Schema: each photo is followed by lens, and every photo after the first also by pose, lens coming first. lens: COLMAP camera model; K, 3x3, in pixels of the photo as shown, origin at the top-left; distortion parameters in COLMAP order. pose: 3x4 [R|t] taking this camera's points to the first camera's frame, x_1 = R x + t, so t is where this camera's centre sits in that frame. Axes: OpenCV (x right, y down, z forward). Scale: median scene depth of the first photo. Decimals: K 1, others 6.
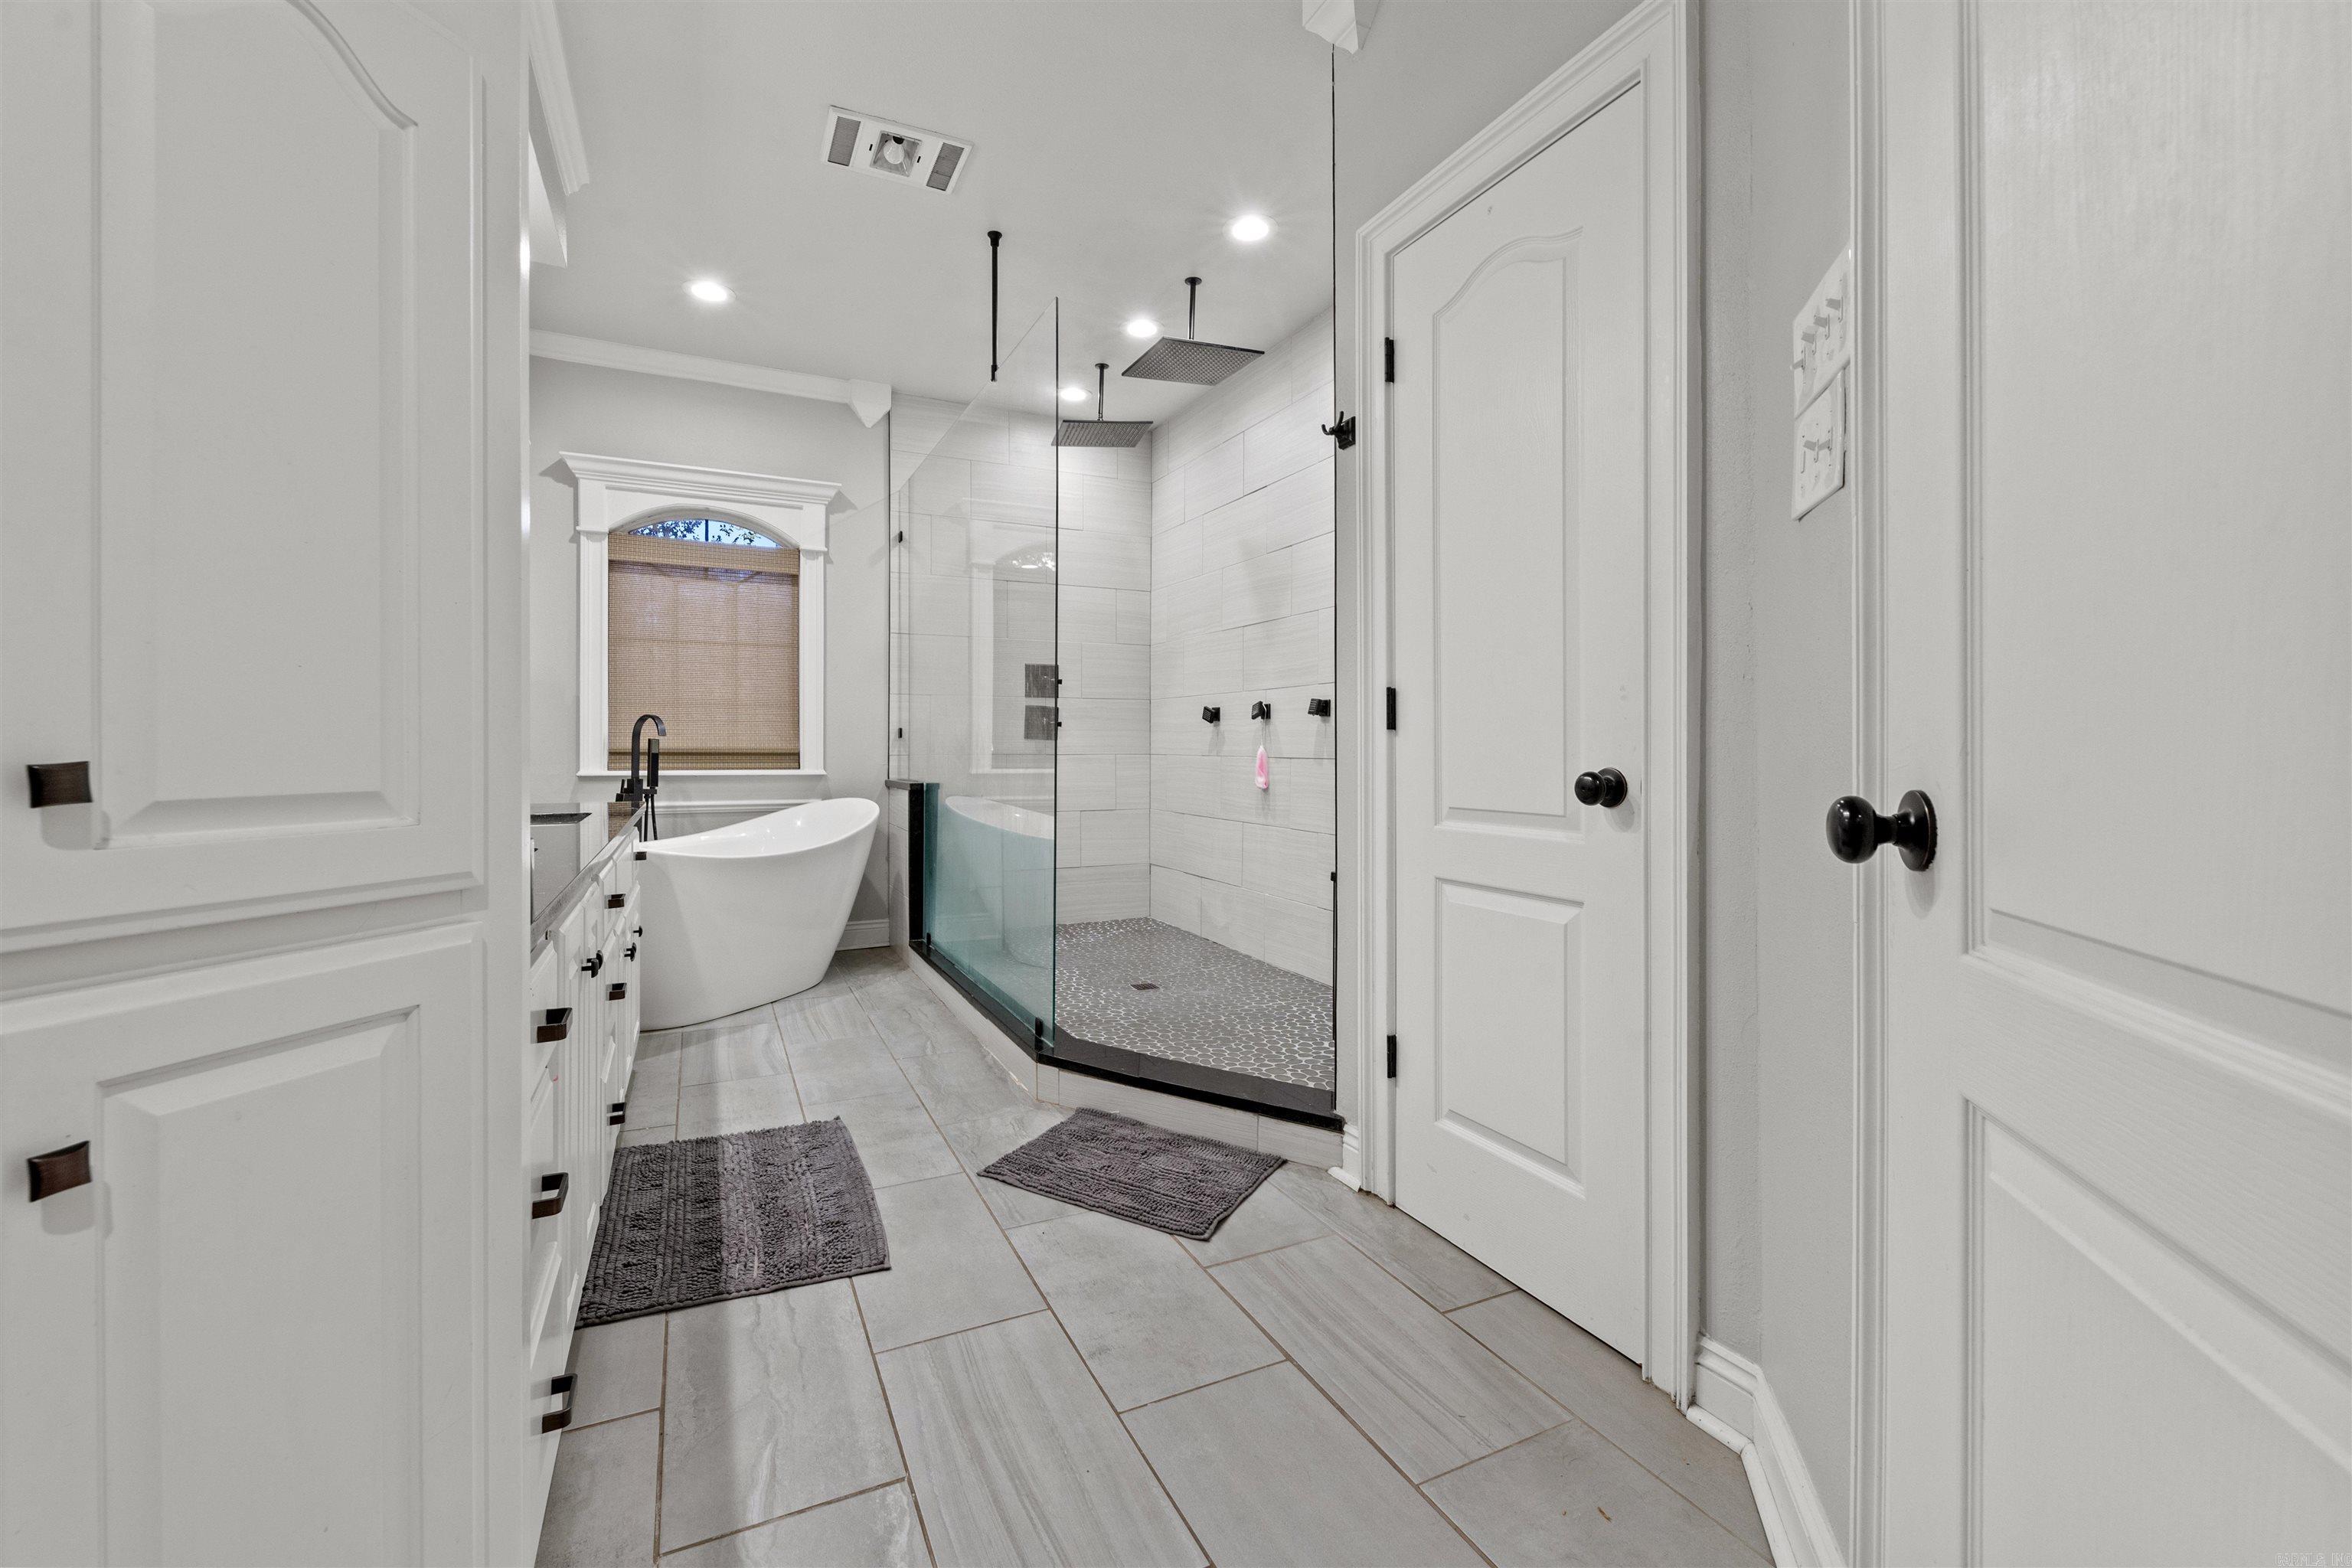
lens RADIAL K [[971.5, 0, 1166.4], [0, 971.5, 746.9], [0, 0, 1]] dist [0.002908, -0.002121]
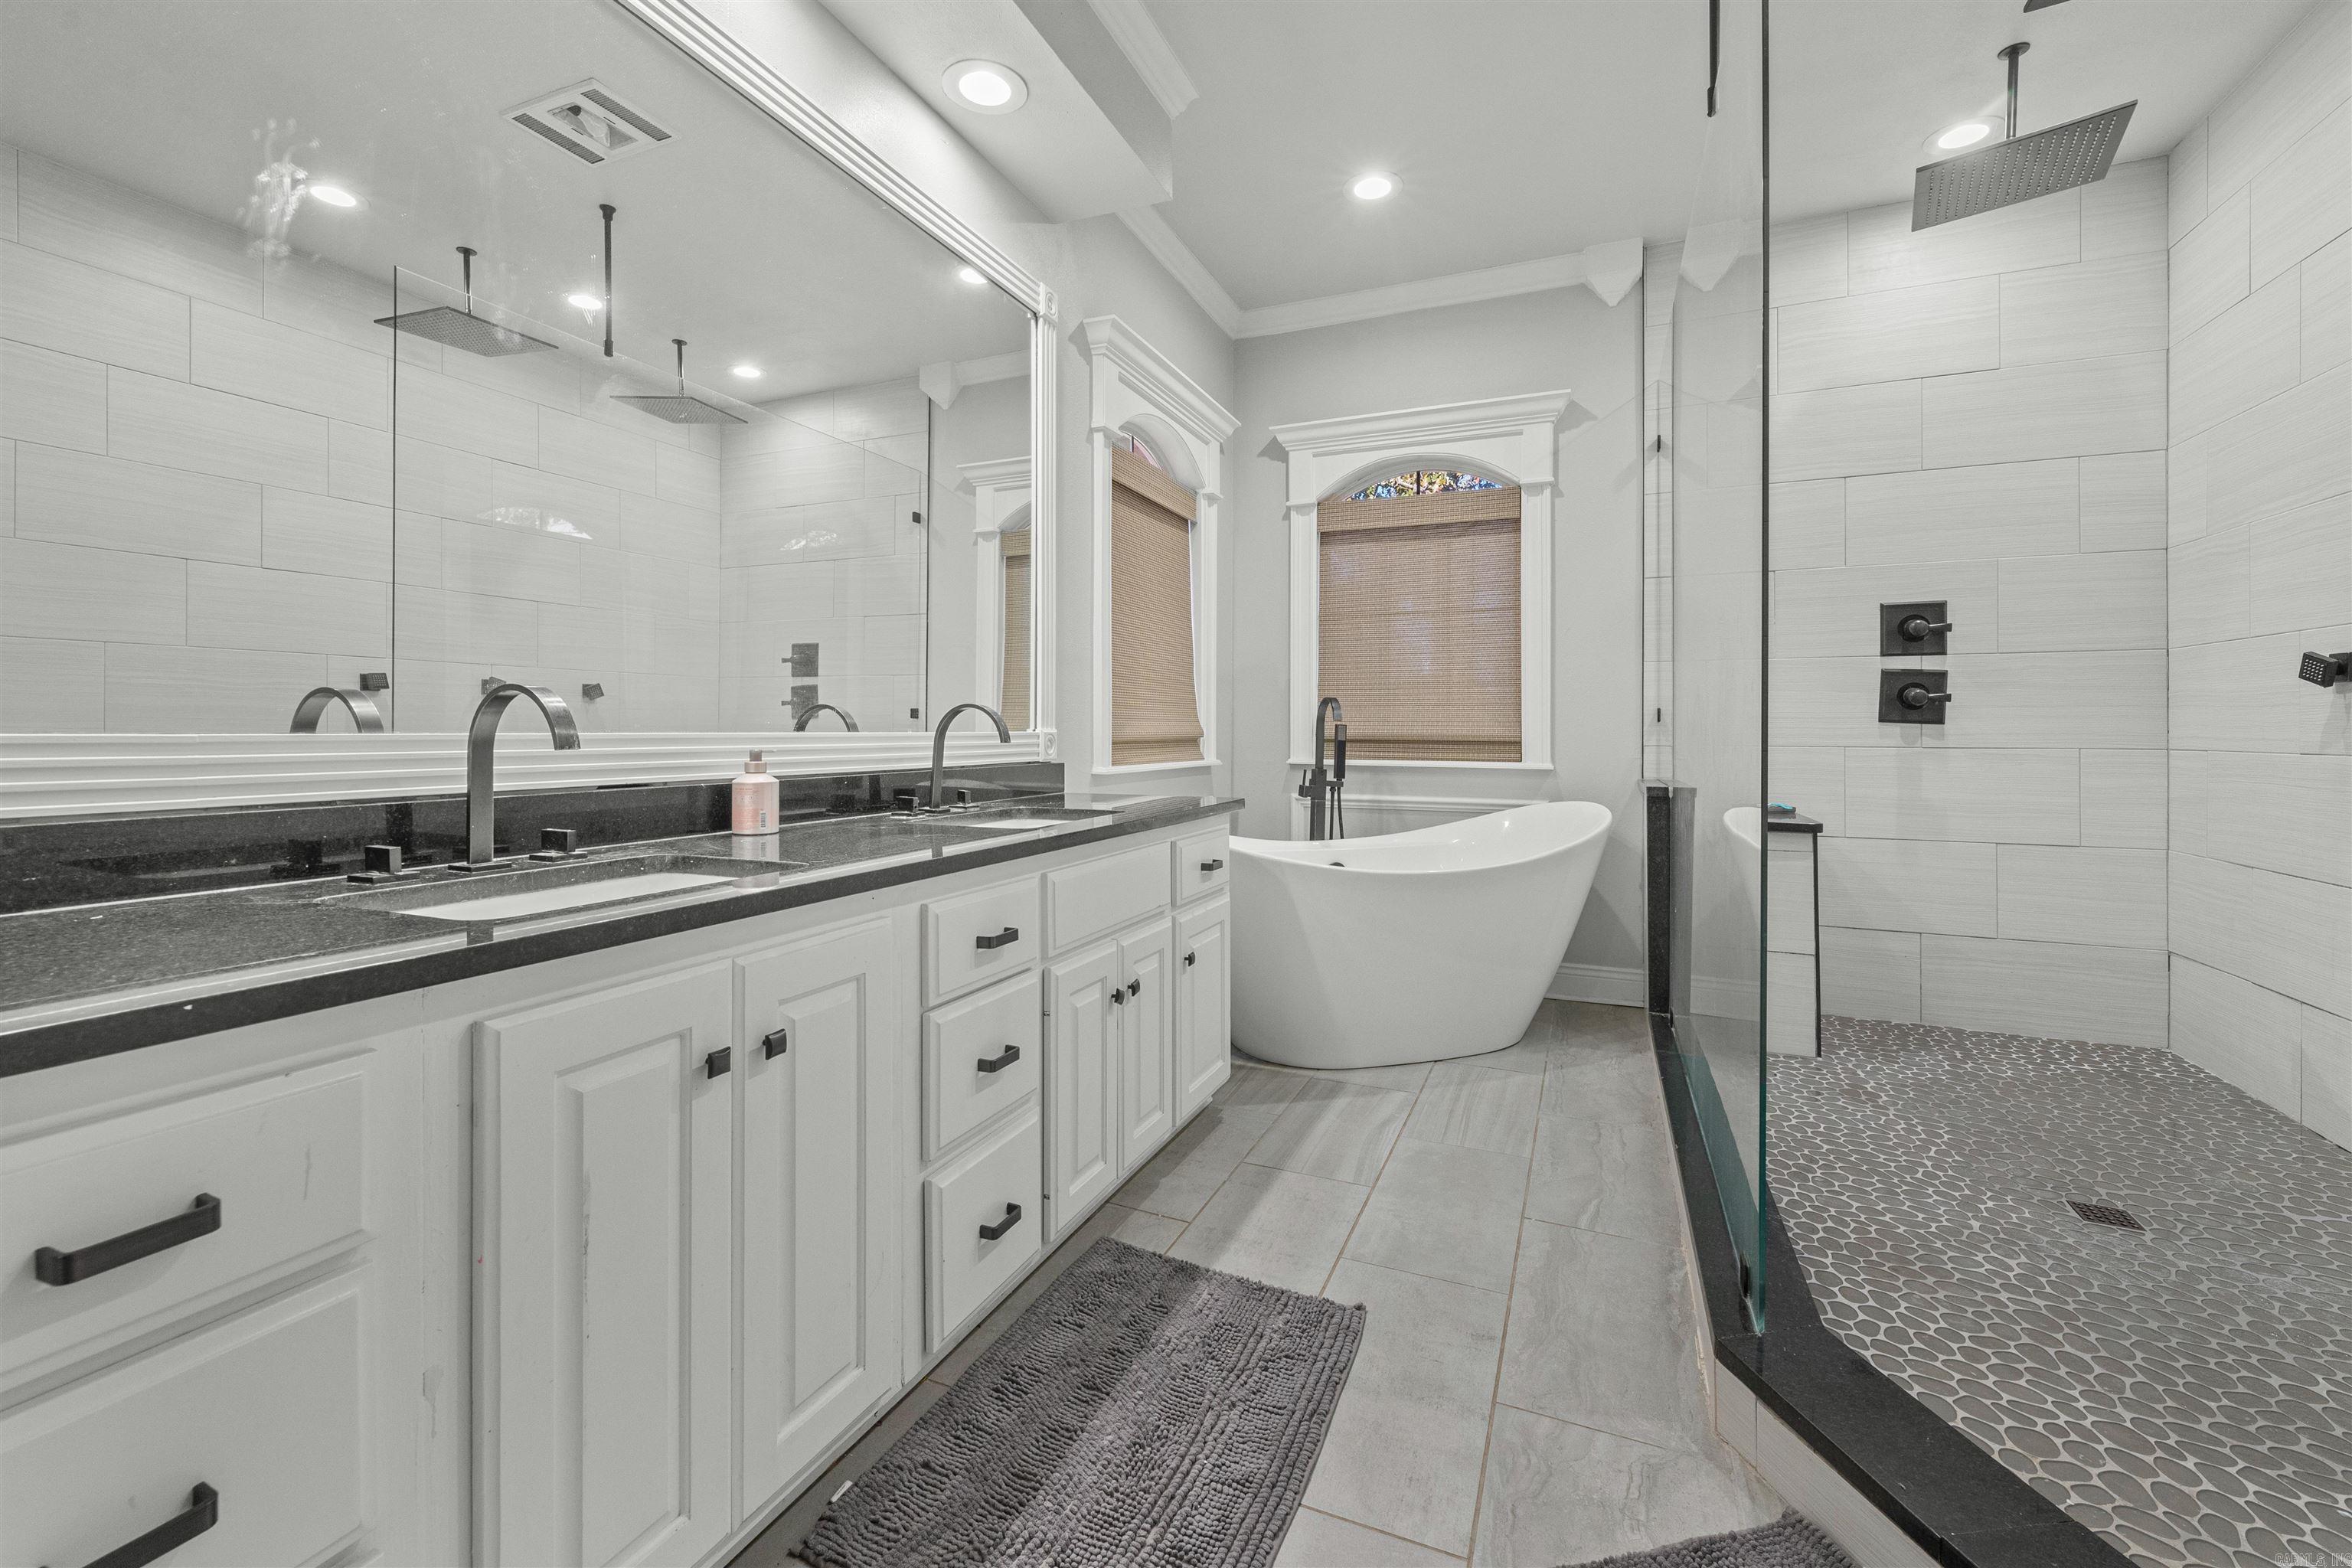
lens RADIAL K [[971.5, 0, 1168.0], [0, 971.5, 726.7], [0, 0, 1]] dist [0.002908, -0.002121]
pose [[0.648515, -0.000471, -0.761202, 0.044018], [-0.002852, 0.999991, -0.003049, -0.002594], [0.761196, 0.004148, 0.648508, 0.284705]]
